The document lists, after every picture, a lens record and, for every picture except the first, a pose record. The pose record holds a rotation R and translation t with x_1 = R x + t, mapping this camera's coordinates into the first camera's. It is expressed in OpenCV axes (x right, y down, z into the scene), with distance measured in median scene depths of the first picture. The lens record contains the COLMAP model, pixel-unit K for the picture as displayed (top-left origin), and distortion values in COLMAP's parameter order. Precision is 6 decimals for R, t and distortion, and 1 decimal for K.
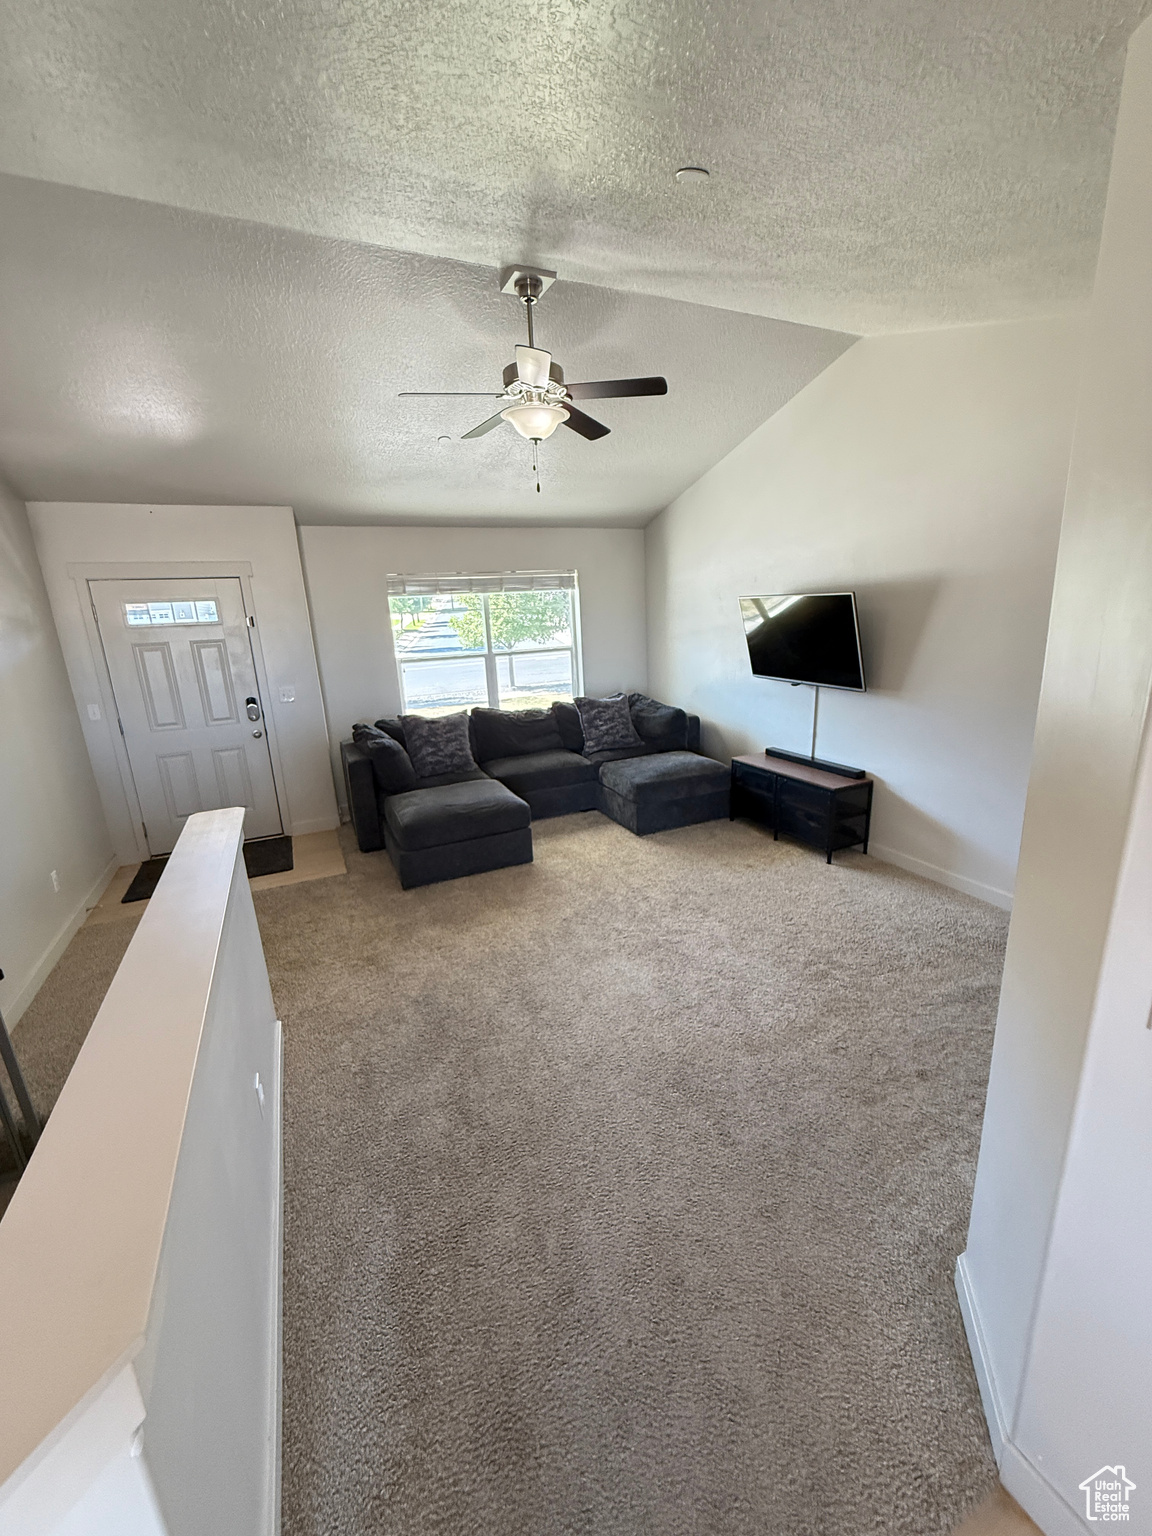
lens RADIAL K [[617.9, 0, 576.0], [0, 617.9, 768.0], [0, 0, 1]] dist [-0.000649, -0.000052]
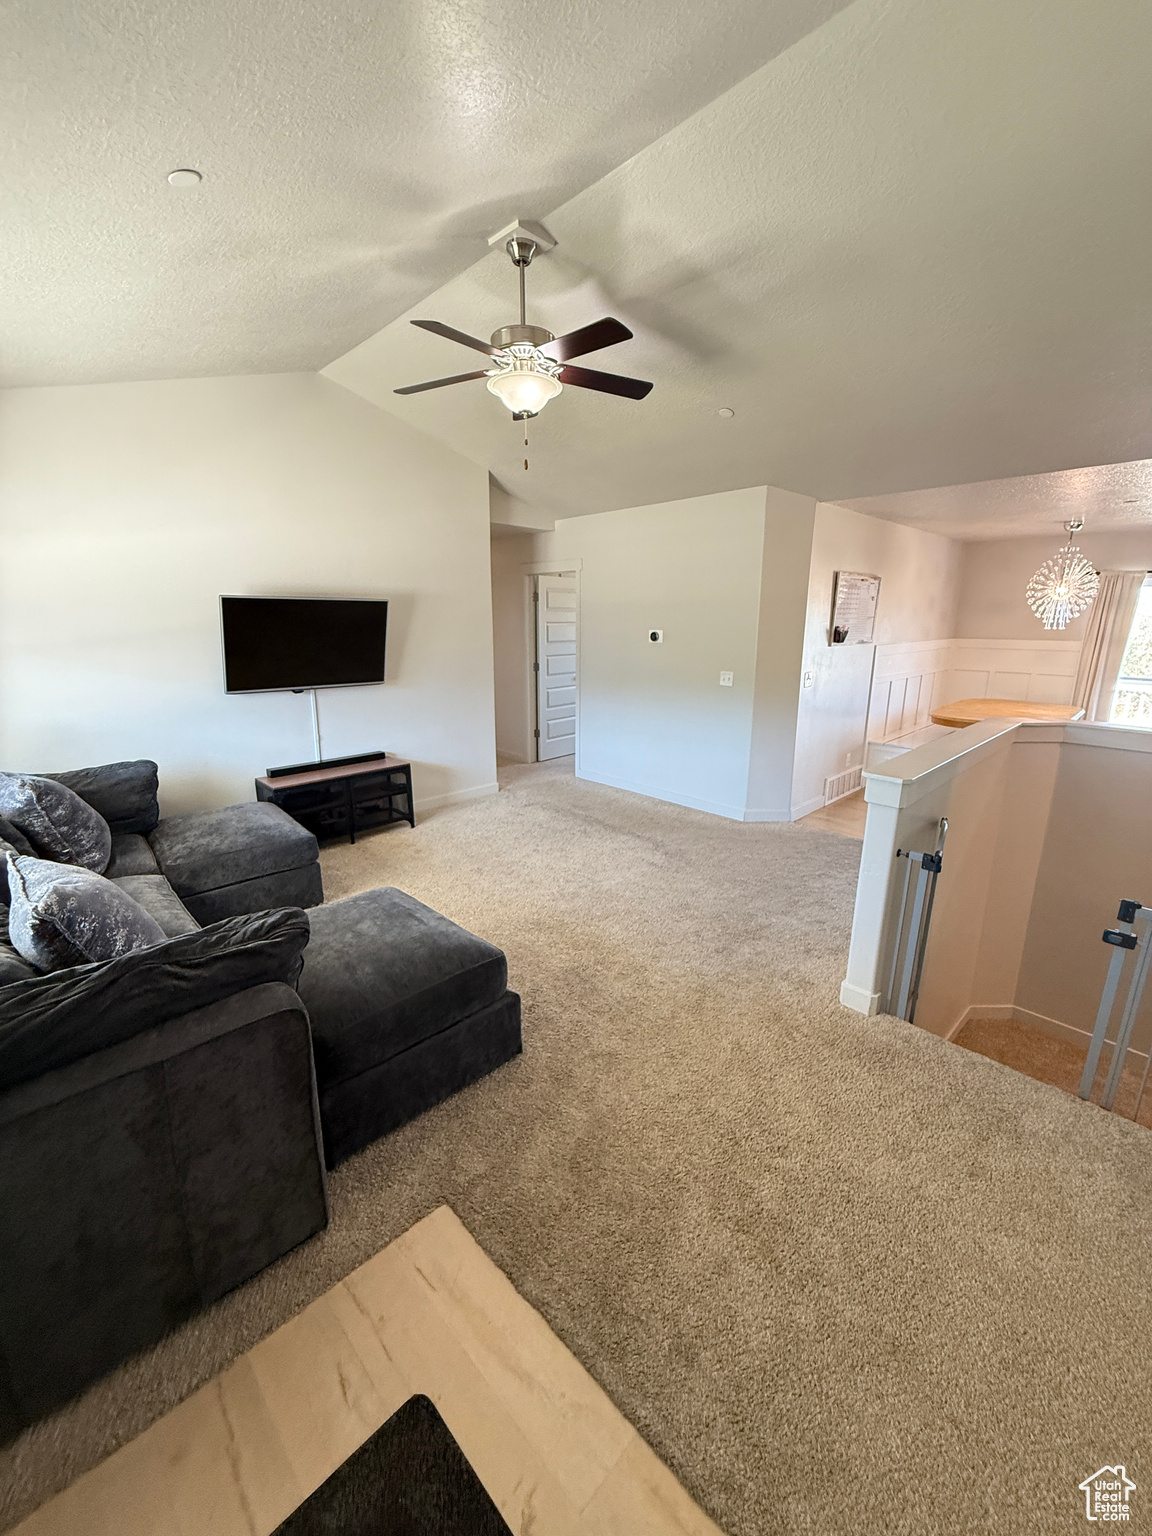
lens RADIAL K [[617.9, 0, 576.0], [0, 617.9, 768.0], [0, 0, 1]] dist [-0.000649, -0.000052]
pose [[-0.339691, -0.182304, 0.922700, -0.742090], [0.248578, 0.928750, 0.275013, -0.192313], [-0.907094, 0.322782, -0.270171, 0.959596]]
